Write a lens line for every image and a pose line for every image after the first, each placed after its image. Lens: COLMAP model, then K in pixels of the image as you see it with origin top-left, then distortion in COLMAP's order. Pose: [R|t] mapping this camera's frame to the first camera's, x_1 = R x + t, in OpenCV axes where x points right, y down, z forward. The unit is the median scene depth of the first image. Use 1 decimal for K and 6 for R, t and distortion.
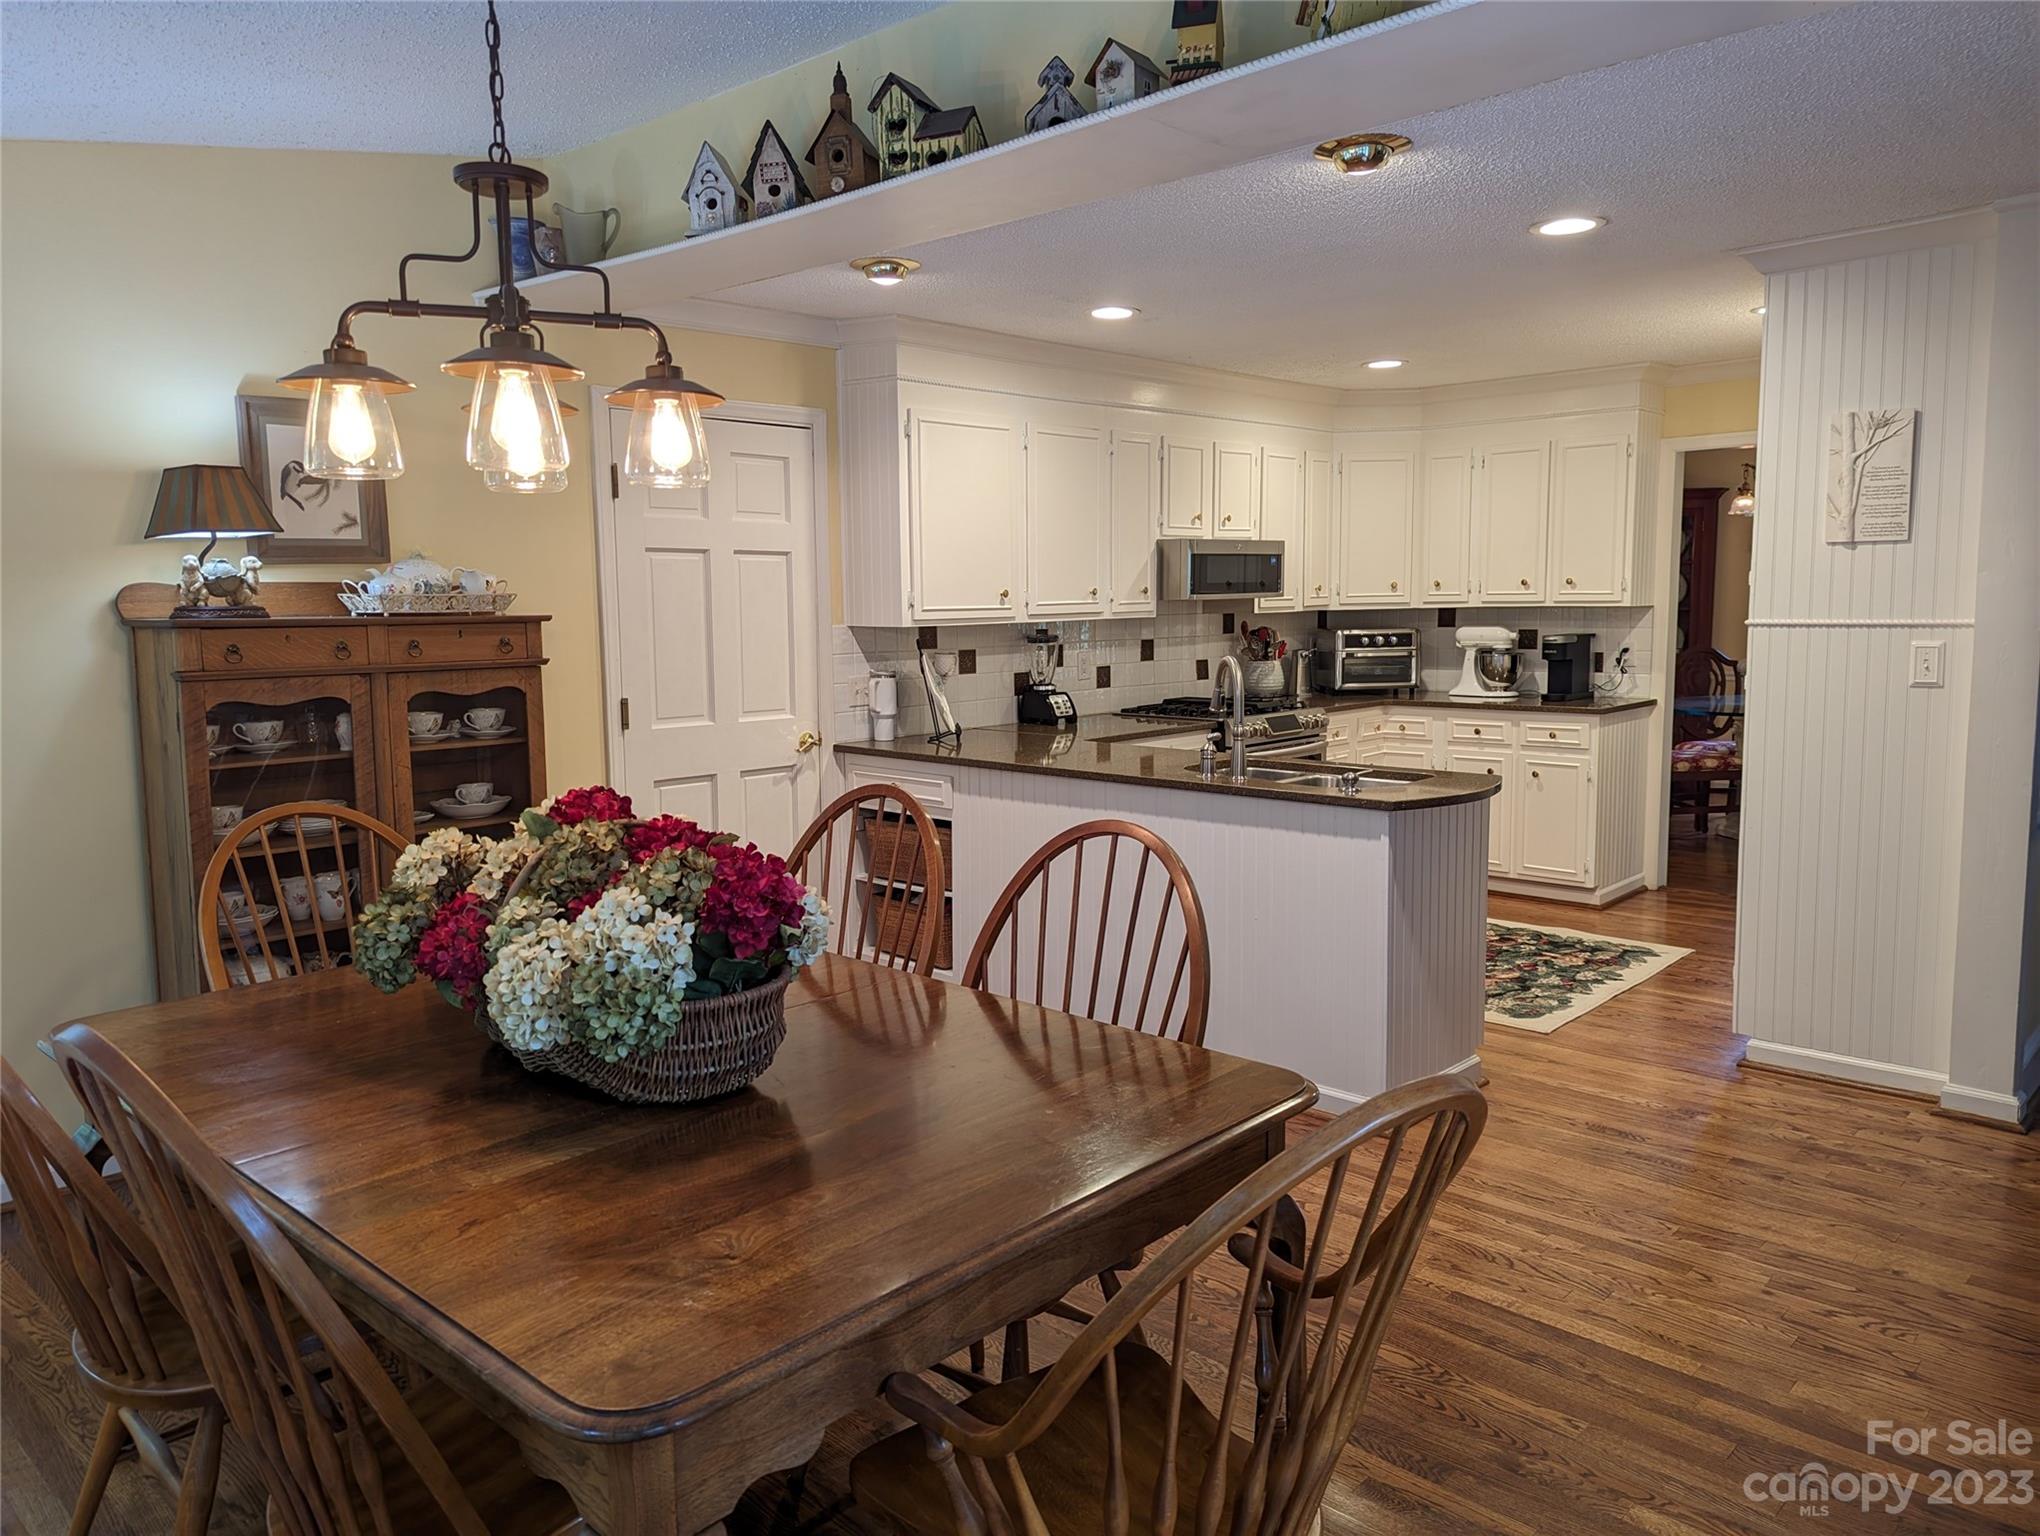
lens RADIAL K [[1431.4, 0, 1025.6], [0, 1431.4, 768.9], [0, 0, 1]] dist [0.069326, -0.063169]
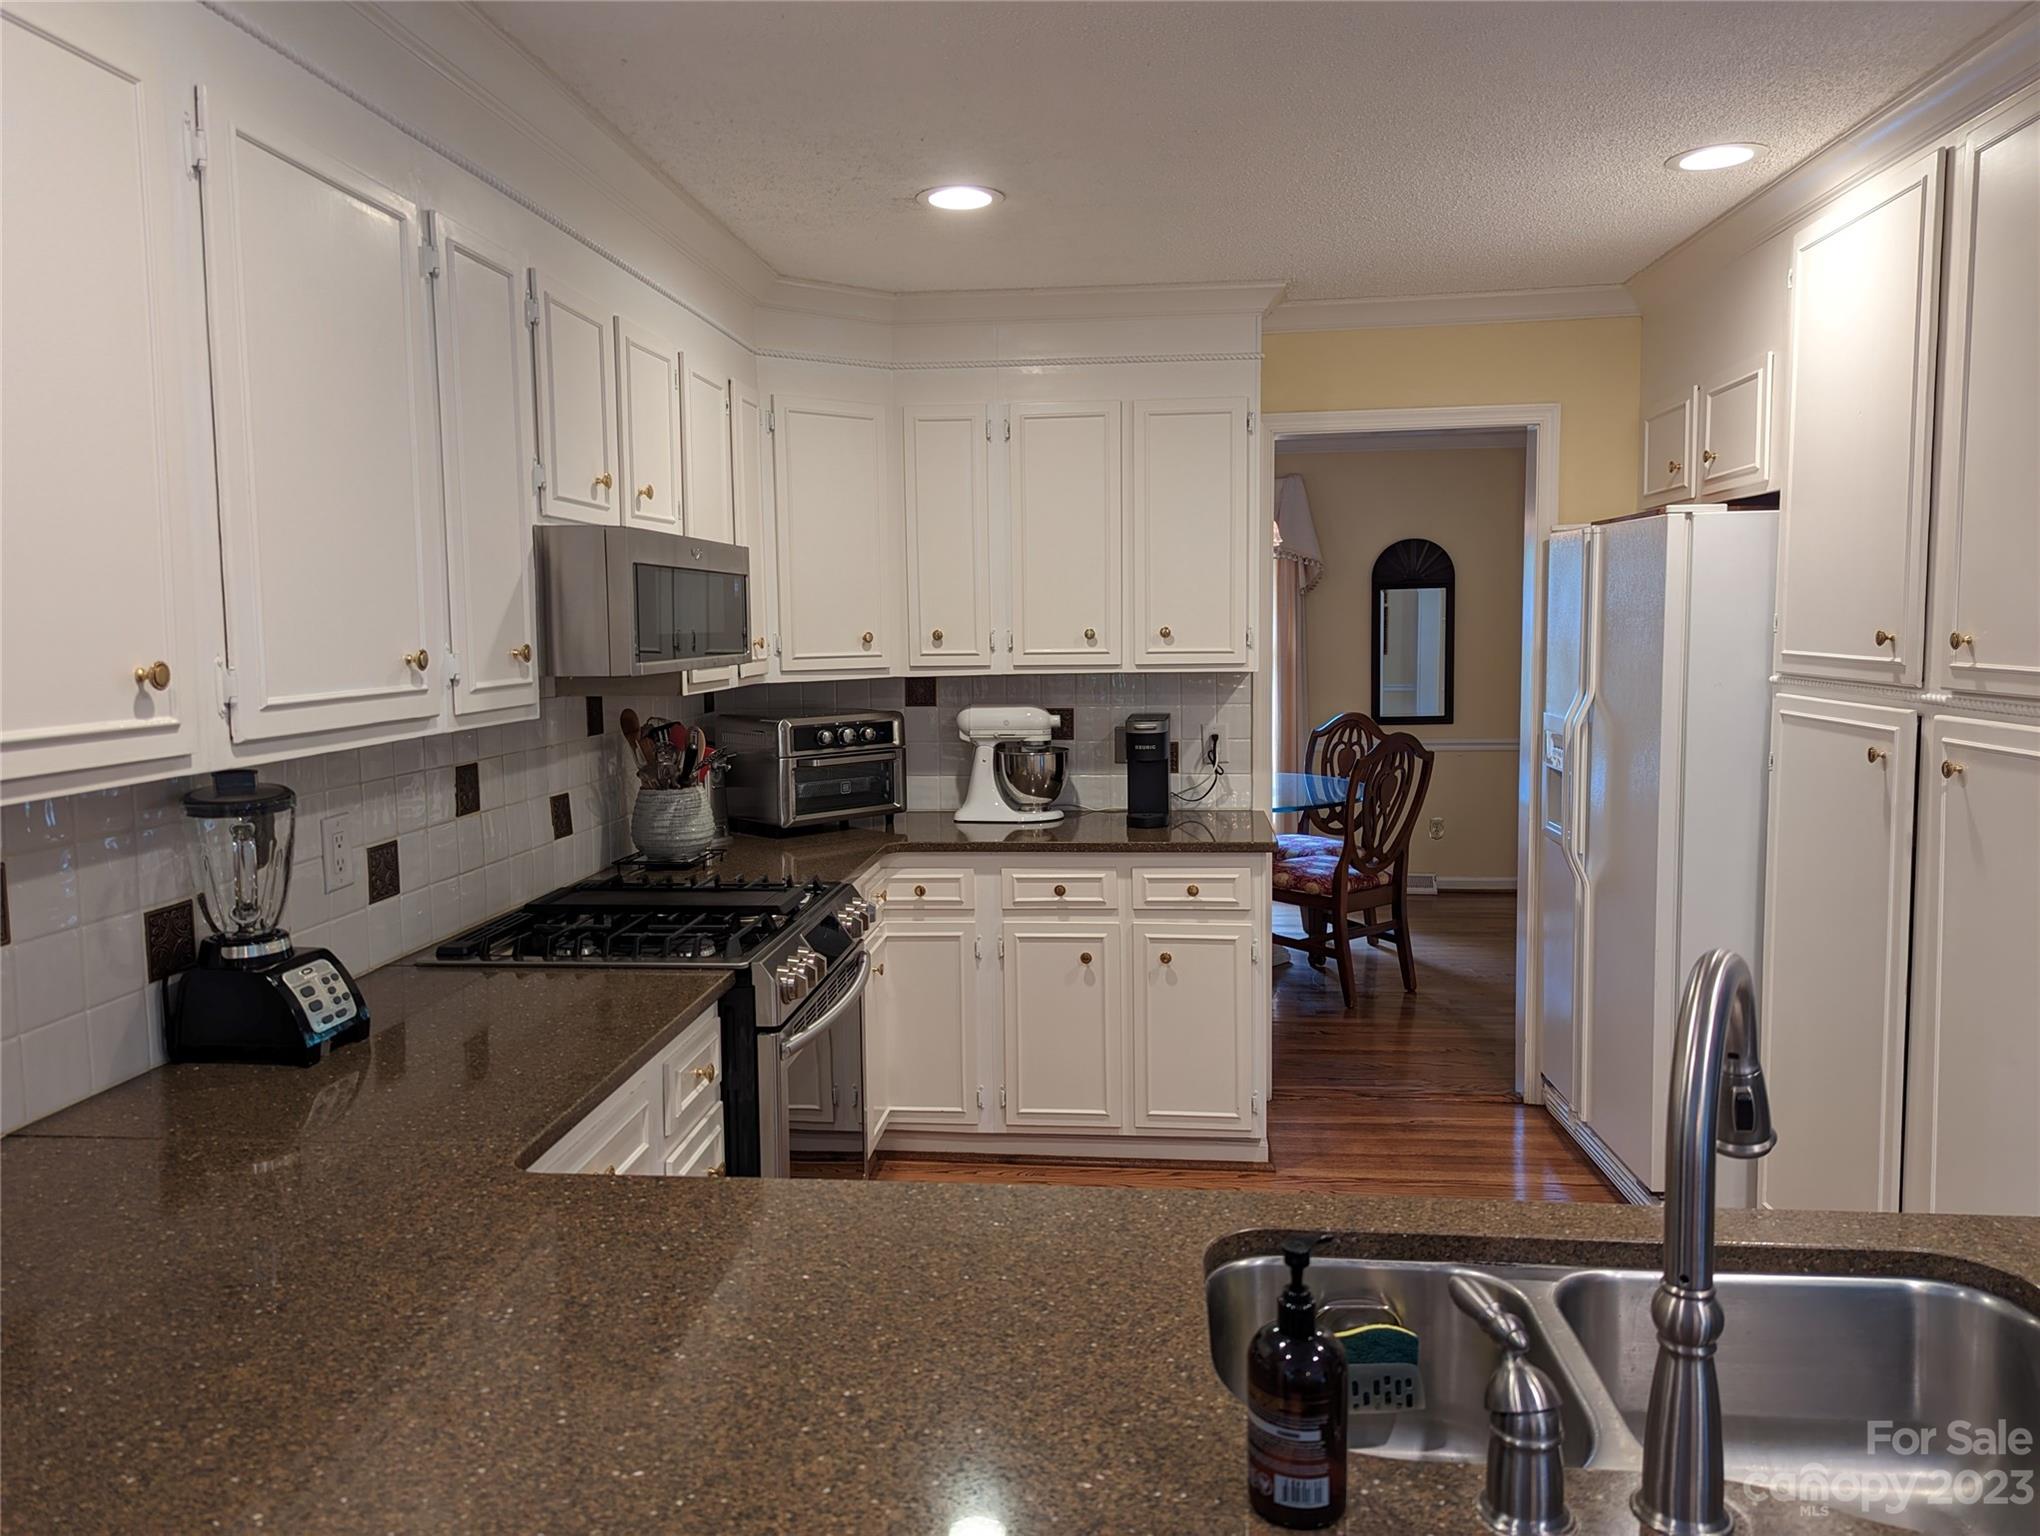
lens RADIAL K [[1431.4, 0, 1018.0], [0, 1431.4, 750.4], [0, 0, 1]] dist [0.069326, -0.063169]
pose [[0.796306, -0.051128, 0.602729, -0.041856], [0.076882, 0.996895, -0.017009, -0.073412], [-0.599988, 0.059883, 0.797764, 0.549304]]
